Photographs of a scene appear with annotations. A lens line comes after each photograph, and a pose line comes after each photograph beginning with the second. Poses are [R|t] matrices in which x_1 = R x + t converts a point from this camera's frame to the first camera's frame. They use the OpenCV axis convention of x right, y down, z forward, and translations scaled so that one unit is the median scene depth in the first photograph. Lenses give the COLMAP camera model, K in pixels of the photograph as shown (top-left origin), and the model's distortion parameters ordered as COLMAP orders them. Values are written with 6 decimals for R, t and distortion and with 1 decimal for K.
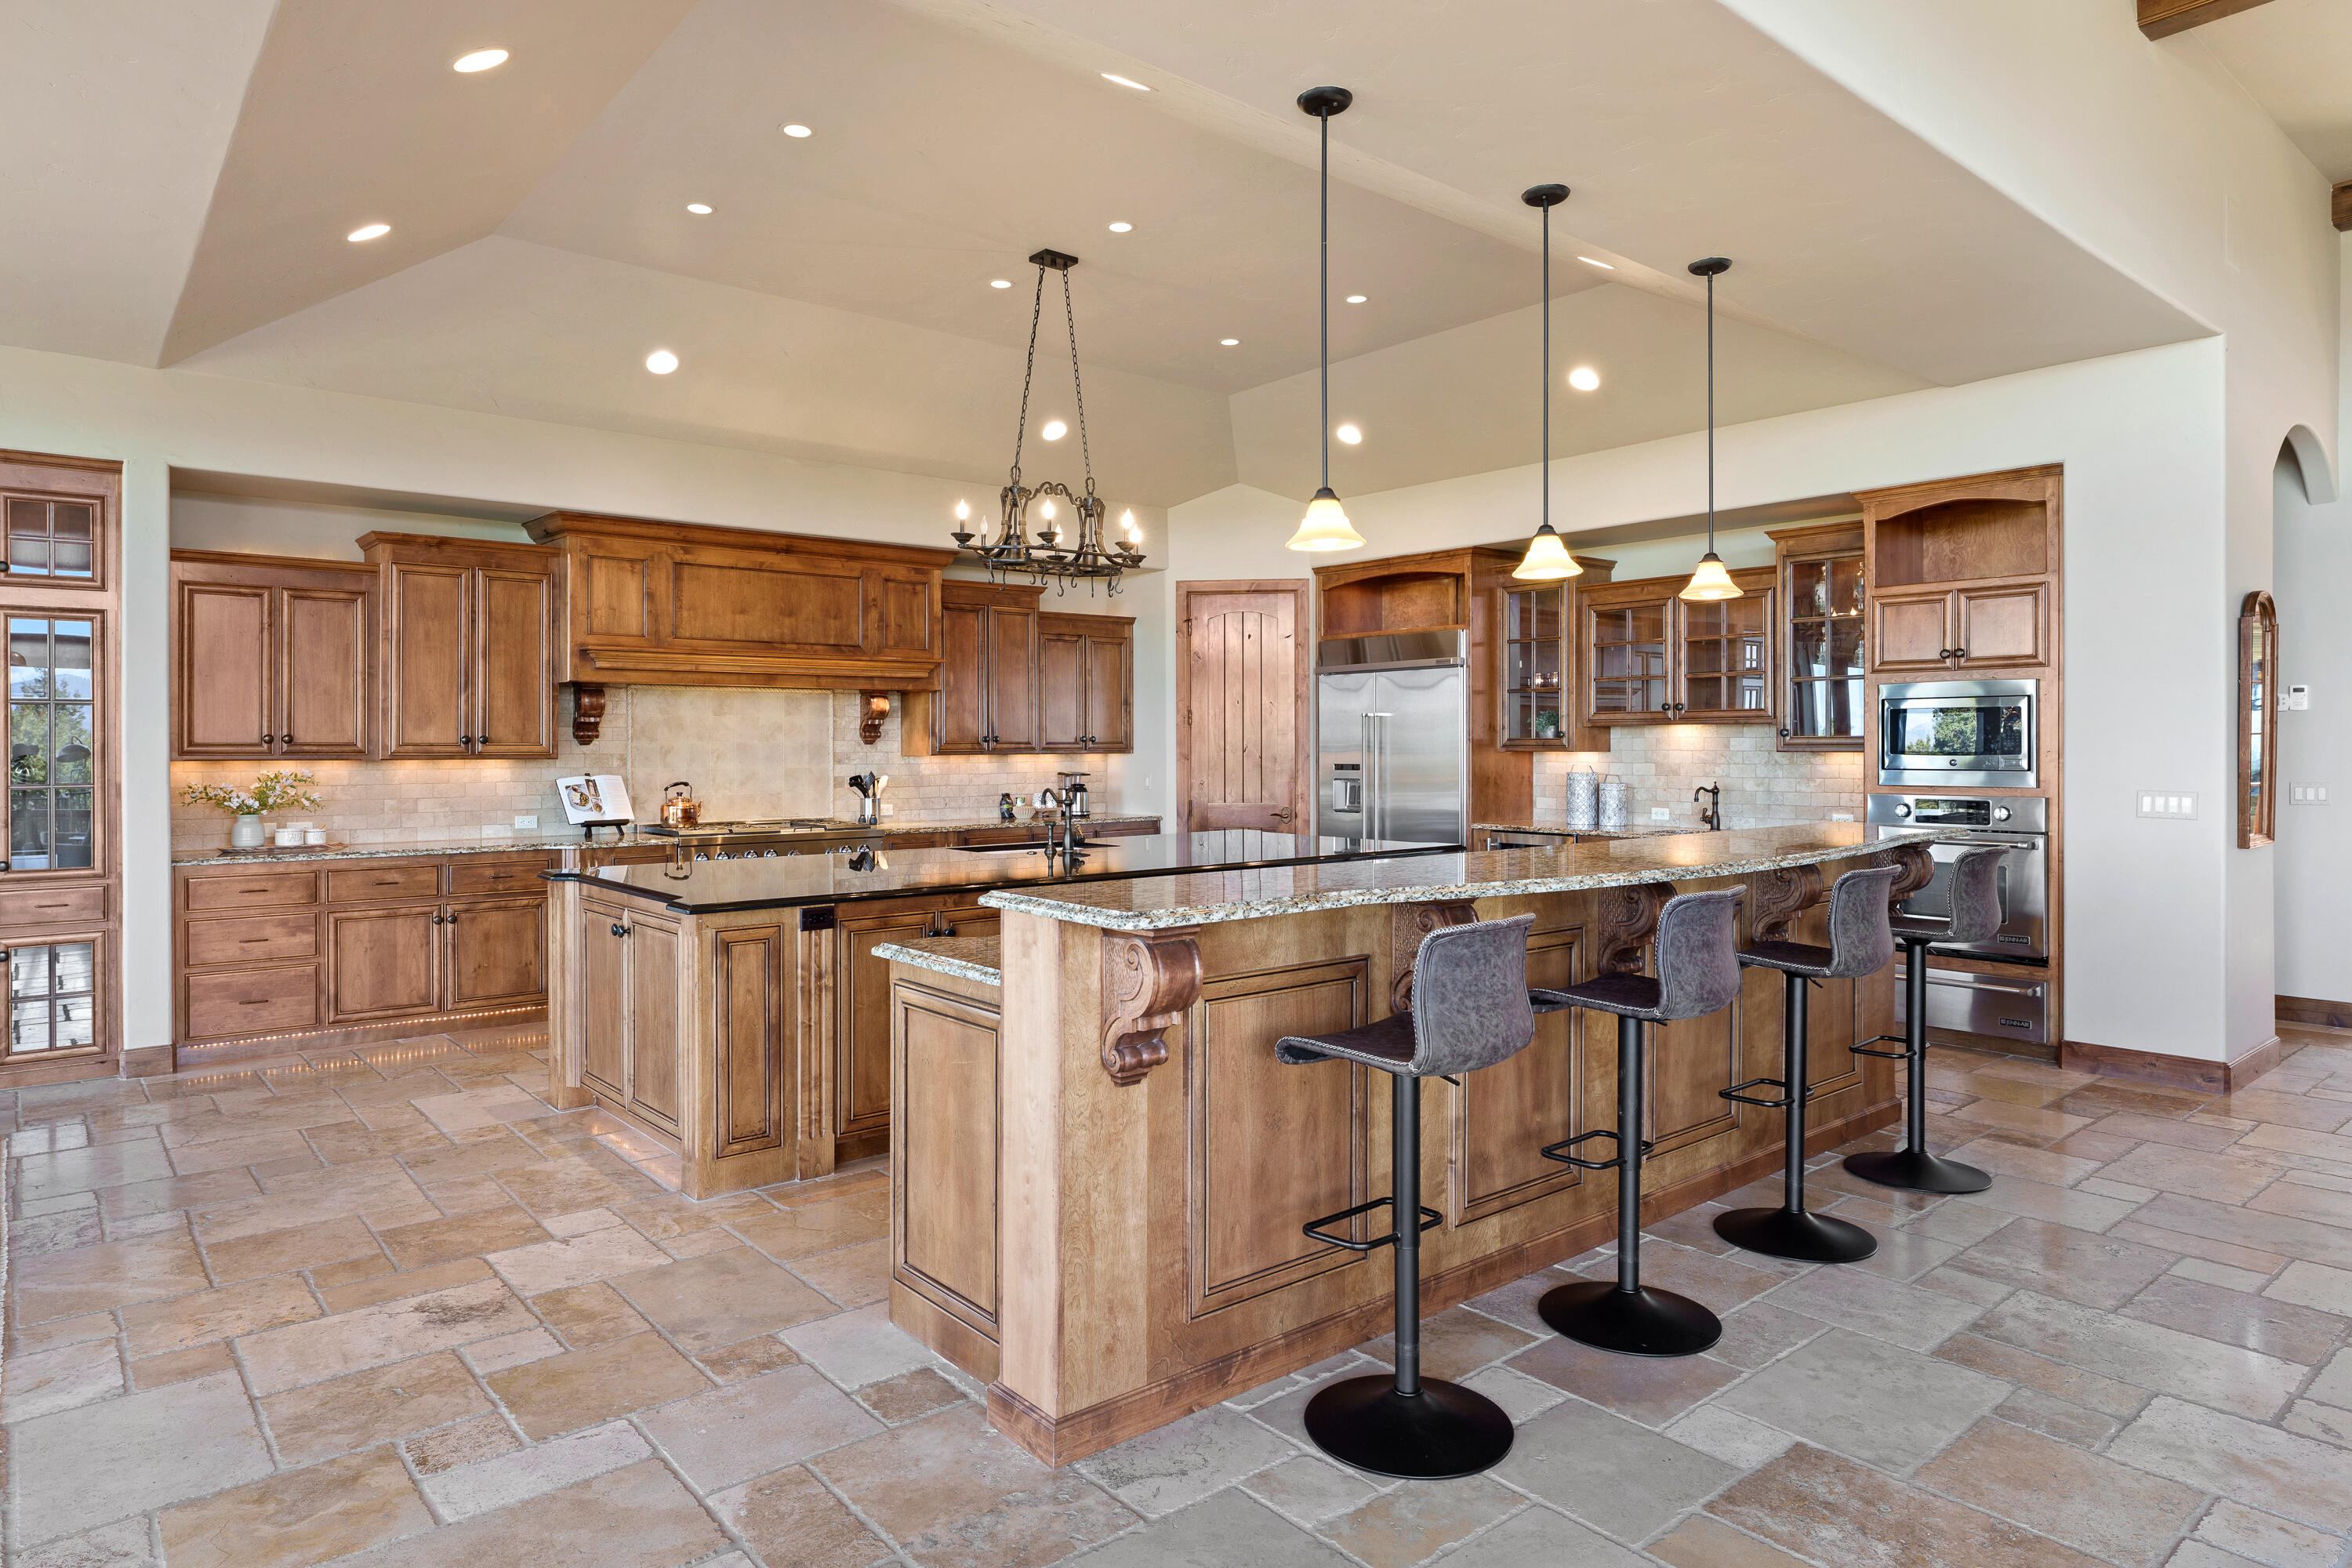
lens RADIAL K [[1373.6, 0, 1174.8], [0, 1373.6, 771.3], [0, 0, 1]] dist [-0.000145, -0.001099]
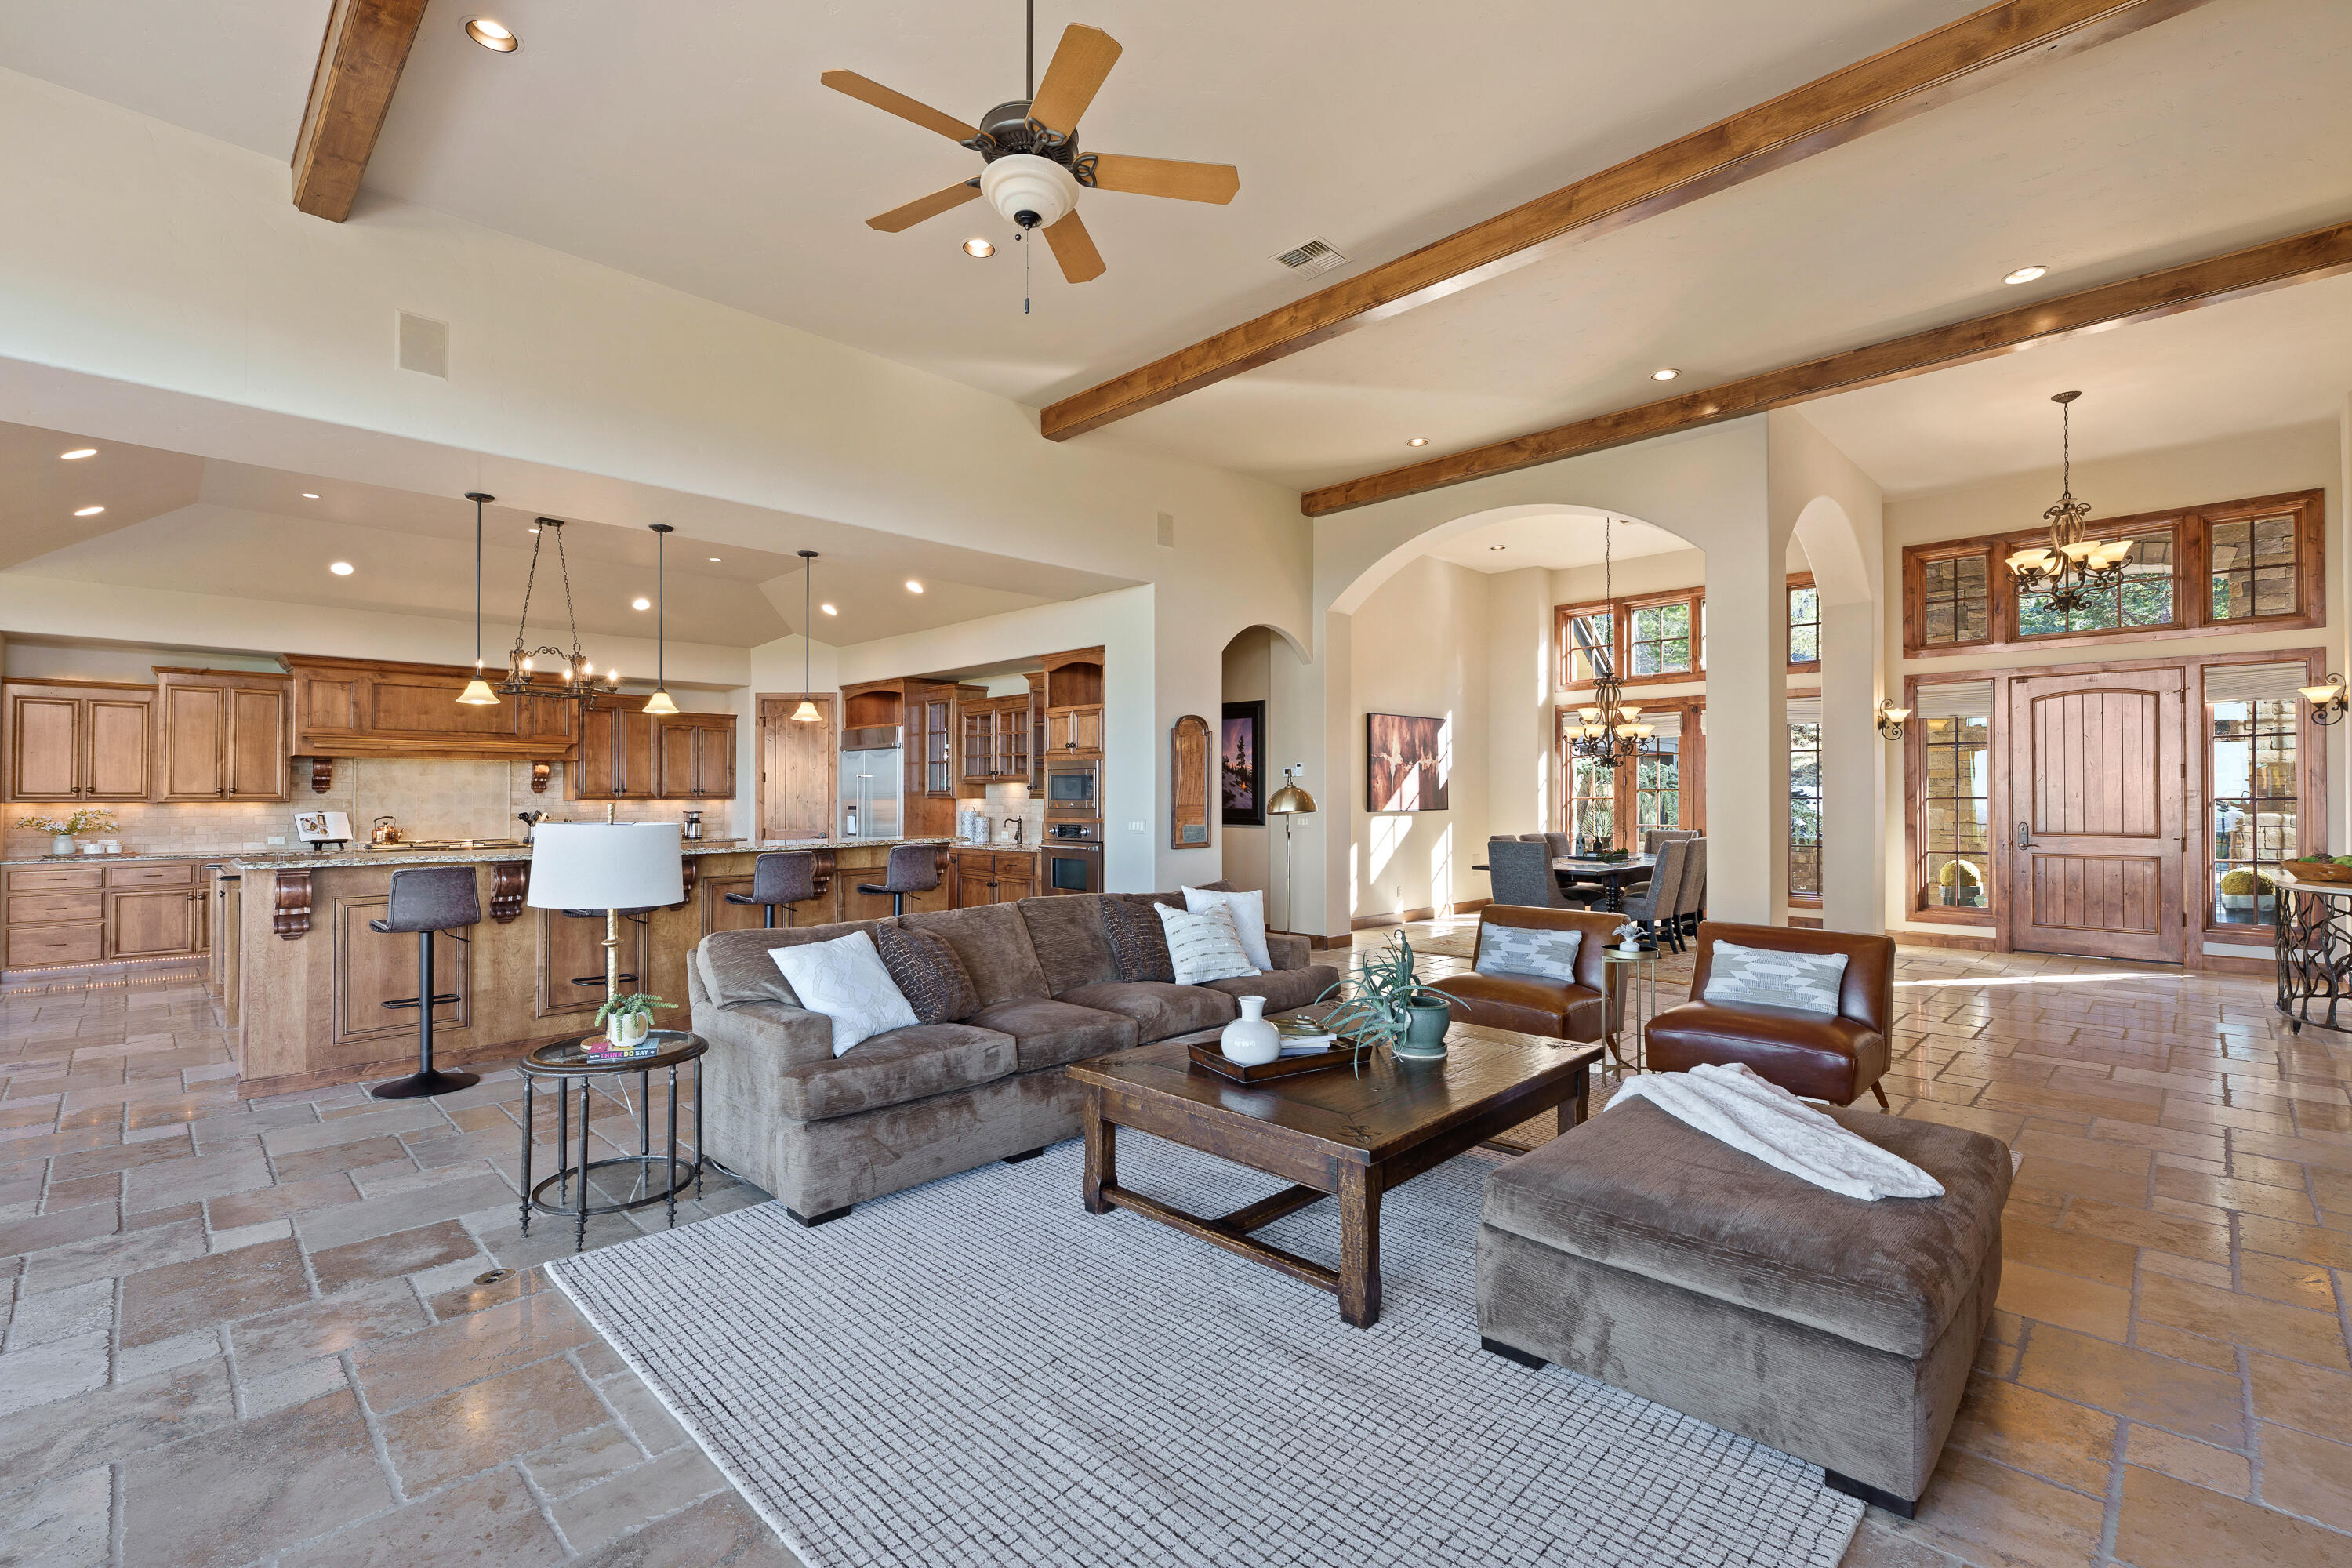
lens RADIAL K [[1031.7, 0, 1175.1], [0, 1031.7, 799.7], [0, 0, 1]] dist [-0.001064, -0.000657]
pose [[0.995416, 0.000956, 0.095638, 0.482256], [0.000389, 0.999901, -0.014048, 0.006004], [-0.095642, 0.014021, 0.995317, -0.330325]]
